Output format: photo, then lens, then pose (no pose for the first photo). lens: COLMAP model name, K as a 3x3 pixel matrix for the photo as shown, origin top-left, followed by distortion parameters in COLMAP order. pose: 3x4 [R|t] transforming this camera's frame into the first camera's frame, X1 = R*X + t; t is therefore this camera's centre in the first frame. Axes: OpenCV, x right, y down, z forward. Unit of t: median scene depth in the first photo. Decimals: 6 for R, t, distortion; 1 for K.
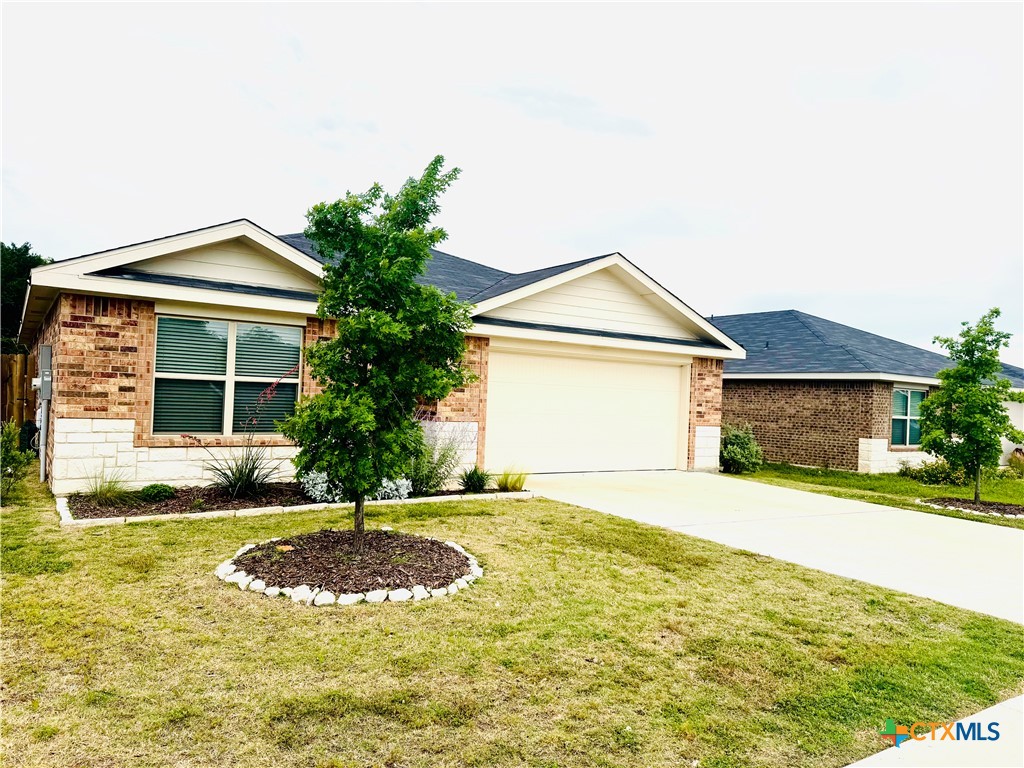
lens RADIAL K [[818.5, 0, 512.0], [0, 818.5, 384.0], [0, 0, 1]] dist [0.084685, -0.005372]
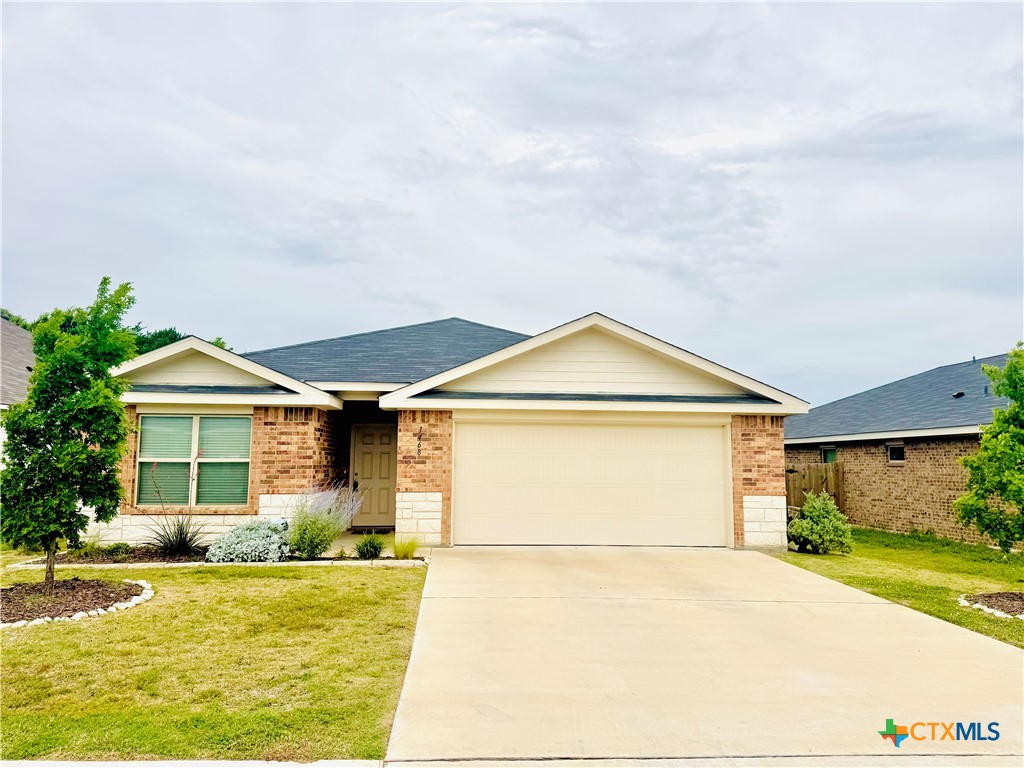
lens RADIAL K [[818.5, 0, 512.0], [0, 818.5, 384.0], [0, 0, 1]] dist [0.084685, -0.005372]
pose [[0.824977, -0.082935, -0.559049, 0.619787], [0.033436, 0.994604, -0.098209, 0.014675], [0.564177, 0.062328, 0.823298, 0.178937]]
